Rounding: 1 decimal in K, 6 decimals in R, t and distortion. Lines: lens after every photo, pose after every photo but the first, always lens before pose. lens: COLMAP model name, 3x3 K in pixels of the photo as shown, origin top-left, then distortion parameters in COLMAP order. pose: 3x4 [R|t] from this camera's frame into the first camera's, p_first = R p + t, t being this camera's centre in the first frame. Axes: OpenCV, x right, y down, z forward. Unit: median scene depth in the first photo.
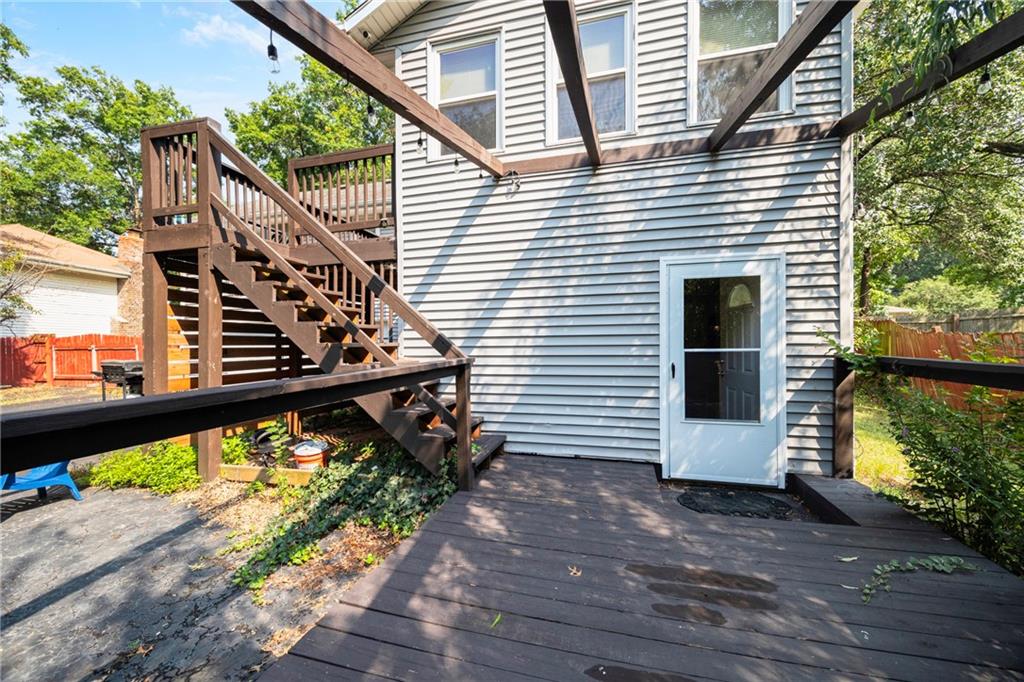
lens RADIAL K [[388.0, 0, 515.5], [0, 388.0, 341.6], [0, 0, 1]] dist [0.001554, 0.000208]
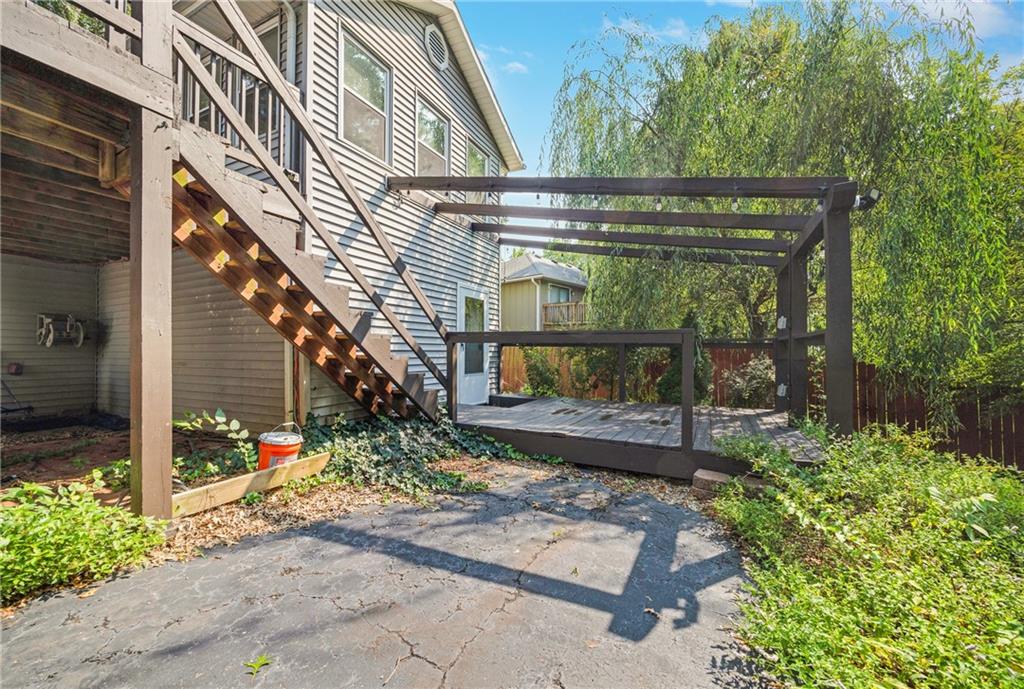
lens RADIAL K [[407.6, 0, 512.2], [0, 407.6, 348.7], [0, 0, 1]] dist [0.001457, 0.000056]
pose [[0.203640, 0.013588, 0.978952, -1.437583], [-0.013456, 0.999848, -0.011079, 0.104633], [-0.978953, -0.010916, 0.203792, 0.422743]]
